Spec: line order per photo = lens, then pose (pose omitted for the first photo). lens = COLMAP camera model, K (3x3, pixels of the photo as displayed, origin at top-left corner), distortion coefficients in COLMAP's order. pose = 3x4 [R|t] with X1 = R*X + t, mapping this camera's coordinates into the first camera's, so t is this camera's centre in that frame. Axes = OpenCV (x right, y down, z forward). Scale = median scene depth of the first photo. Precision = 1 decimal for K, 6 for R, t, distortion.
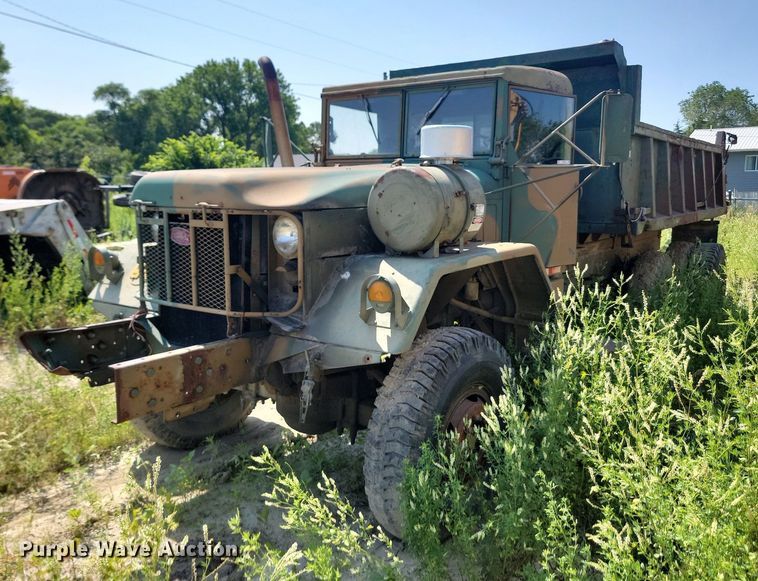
lens RADIAL K [[569.1, 0, 413.1], [0, 569.1, 276.9], [0, 0, 1]] dist [0.052870, -0.014828]
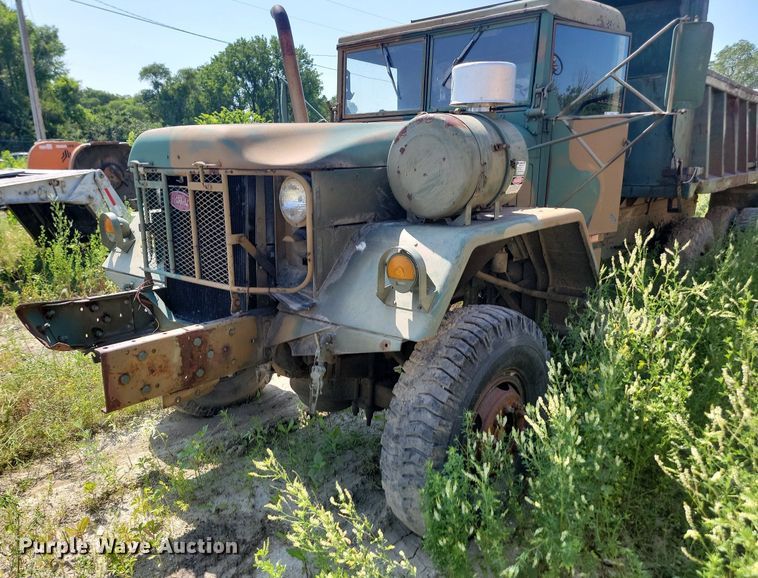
lens RADIAL K [[516.5, 0, 365.6], [0, 516.5, 300.4], [0, 0, 1]] dist [0.052272, -0.010049]
pose [[0.993361, 0.017058, -0.113768, -0.018816], [-0.004367, 0.993824, 0.110882, -0.007648], [0.114956, -0.109649, 0.987300, 0.195185]]
